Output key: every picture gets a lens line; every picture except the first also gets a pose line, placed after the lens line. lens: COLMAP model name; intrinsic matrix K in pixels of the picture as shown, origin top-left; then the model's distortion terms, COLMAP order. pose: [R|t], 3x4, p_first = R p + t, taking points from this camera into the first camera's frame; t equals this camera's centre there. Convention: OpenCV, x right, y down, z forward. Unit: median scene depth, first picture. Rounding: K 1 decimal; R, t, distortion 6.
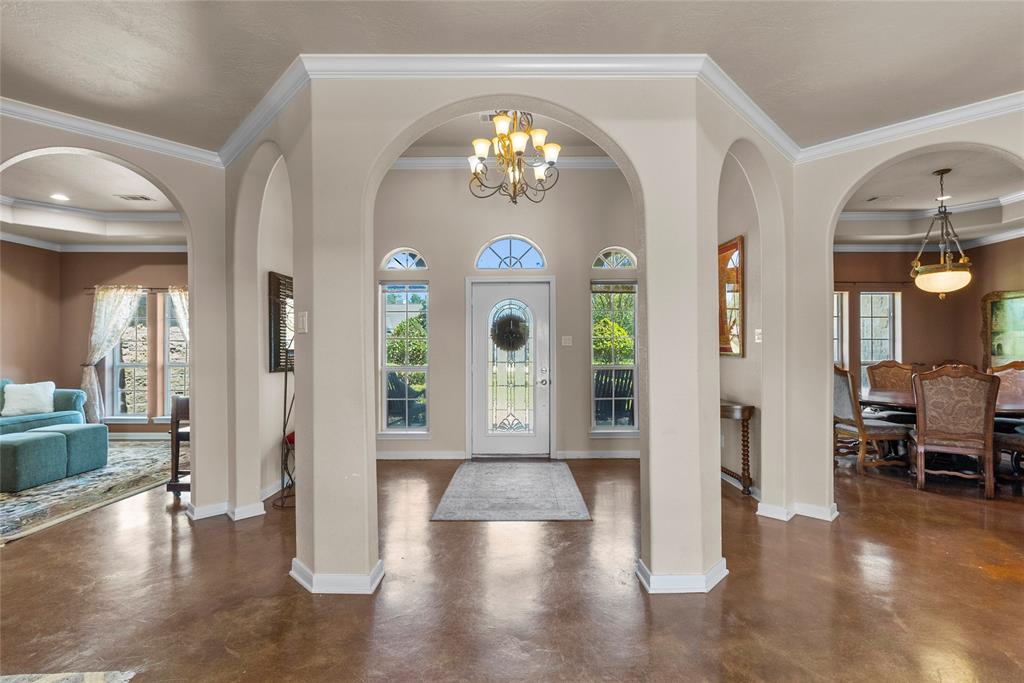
lens RADIAL K [[465.1, 0, 511.9], [0, 465.1, 347.8], [0, 0, 1]] dist [-0.001155, 0.001125]
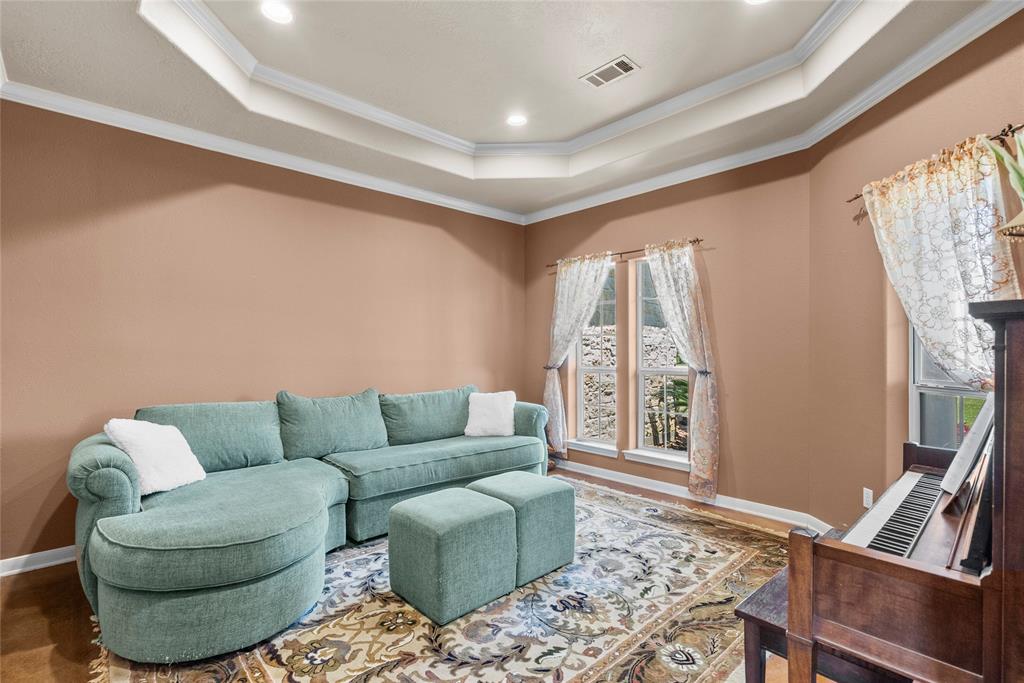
lens RADIAL K [[465.1, 0, 512.7], [0, 465.1, 347.2], [0, 0, 1]] dist [-0.001155, 0.001125]
pose [[0.674087, -0.002577, -0.738648, -0.452213], [0.003477, 0.999994, -0.000316, 0.003938], [0.738644, -0.002355, 0.674091, 0.508870]]
